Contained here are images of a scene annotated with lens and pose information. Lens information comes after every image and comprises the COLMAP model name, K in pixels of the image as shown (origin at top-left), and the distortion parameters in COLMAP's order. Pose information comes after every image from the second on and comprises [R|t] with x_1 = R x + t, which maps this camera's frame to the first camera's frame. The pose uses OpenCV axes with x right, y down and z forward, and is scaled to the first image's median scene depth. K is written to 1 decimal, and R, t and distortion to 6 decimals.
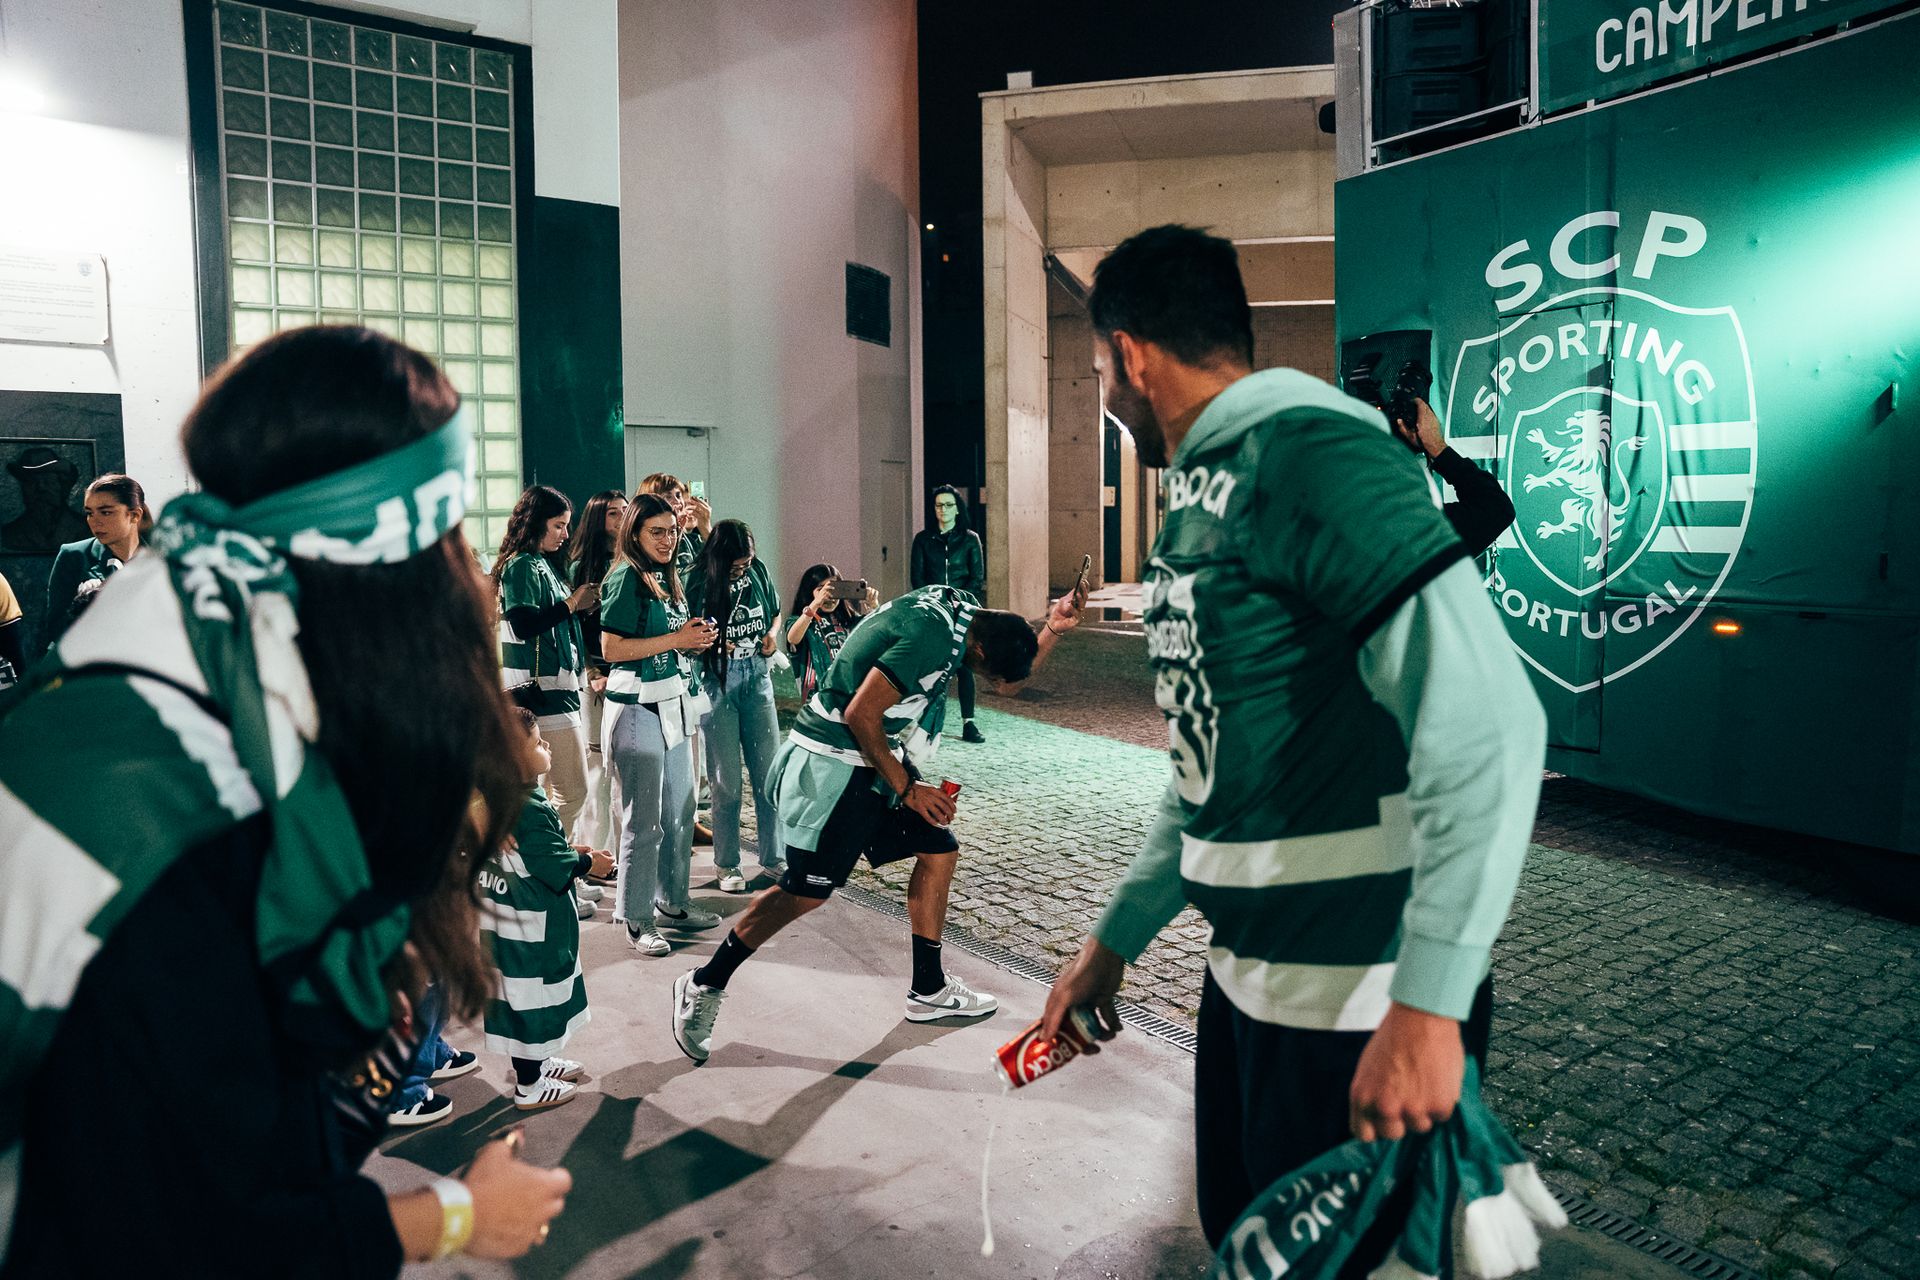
lens RADIAL K [[1306.6, 0, 967.2], [0, 1306.6, 660.4], [0, 0, 1]] dist [-0.153819, 0.116546]
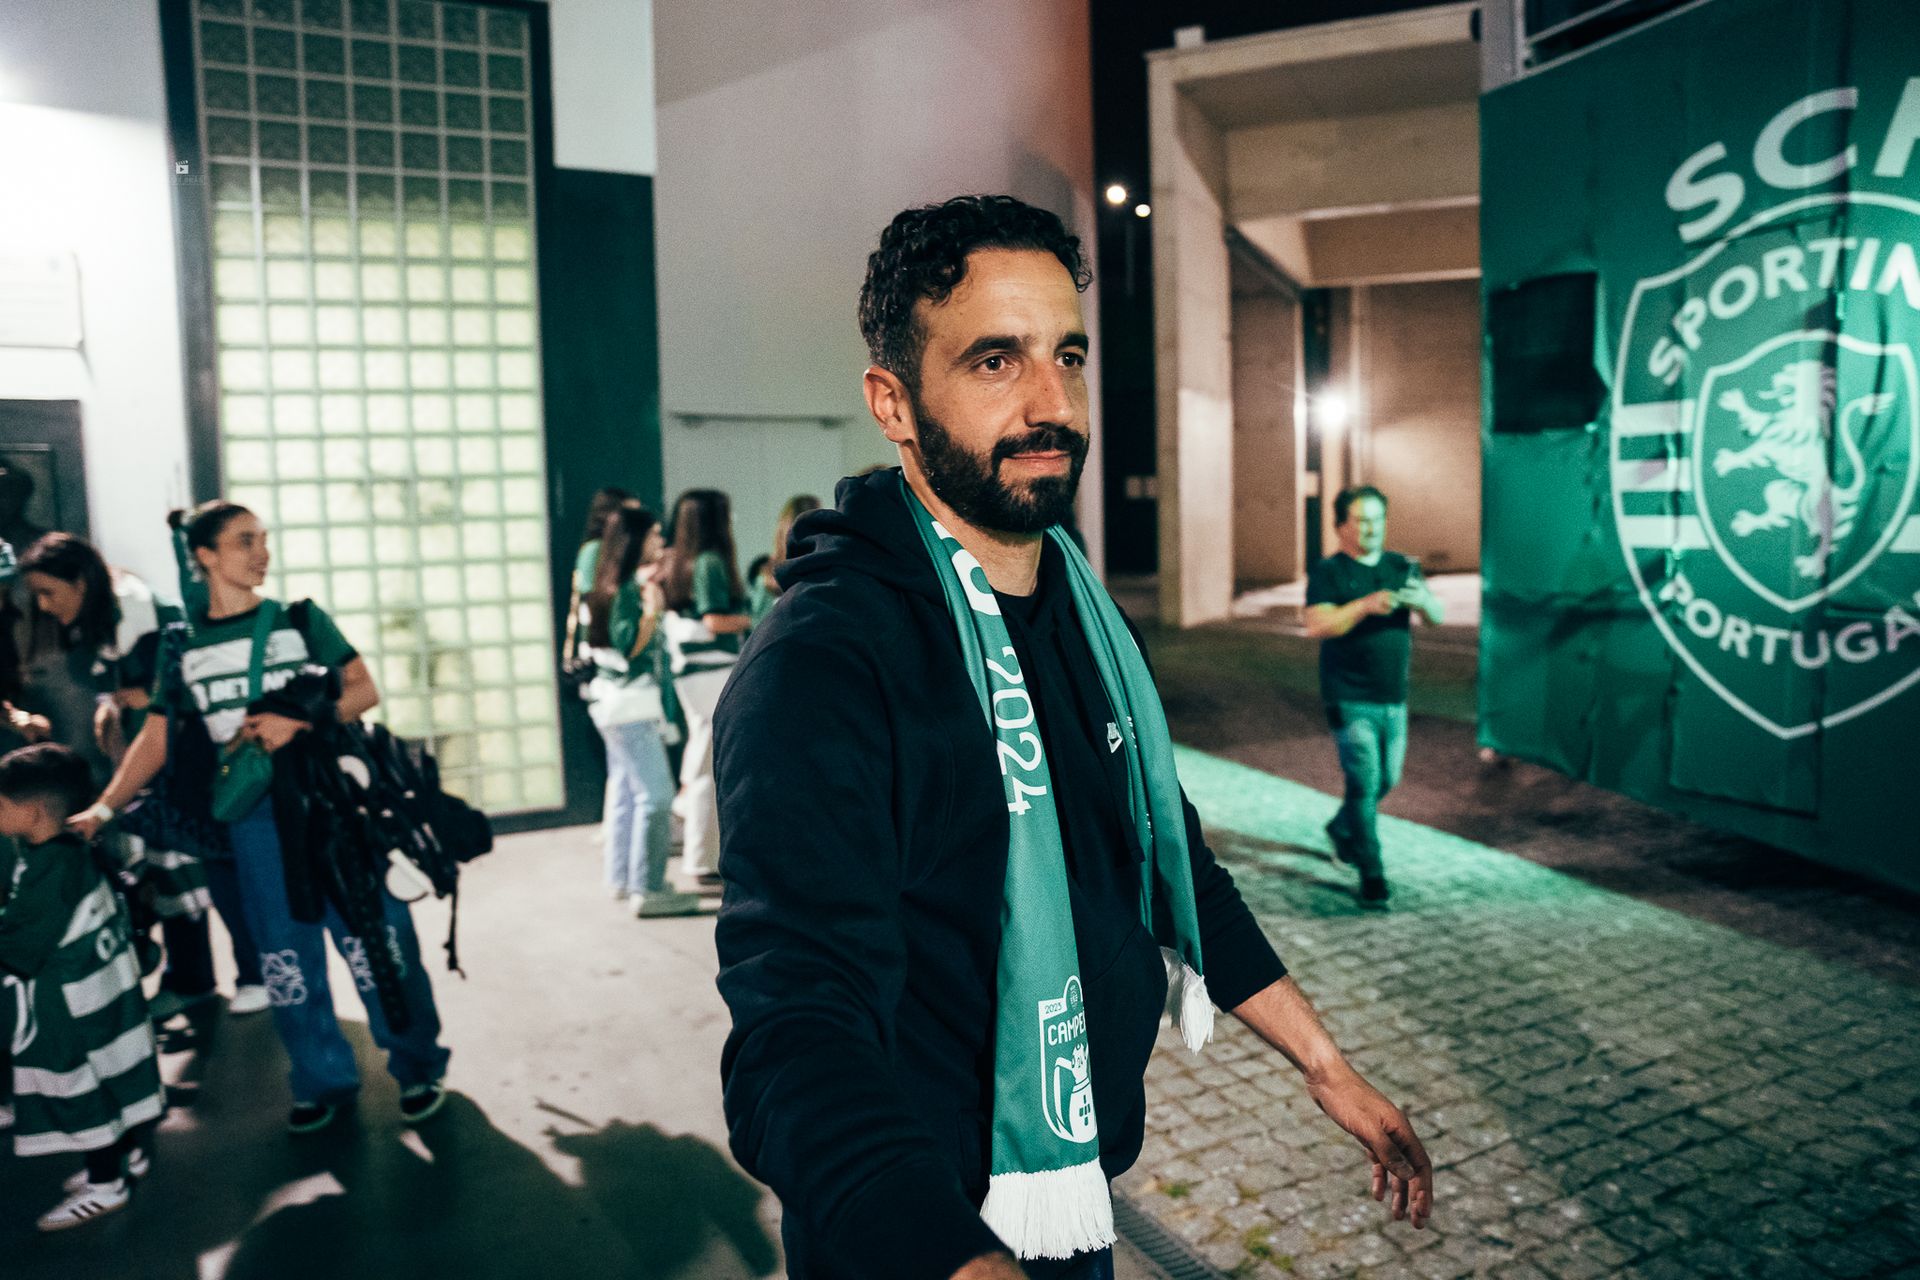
lens RADIAL K [[1306.6, 0, 967.2], [0, 1306.6, 660.4], [0, 0, 1]] dist [-0.153819, 0.116546]
pose [[0.985461, 0.005075, -0.169825, 0.122464], [-0.003776, 0.999961, 0.007971, -0.024425], [0.169858, -0.007213, 0.985442, 0.177667]]
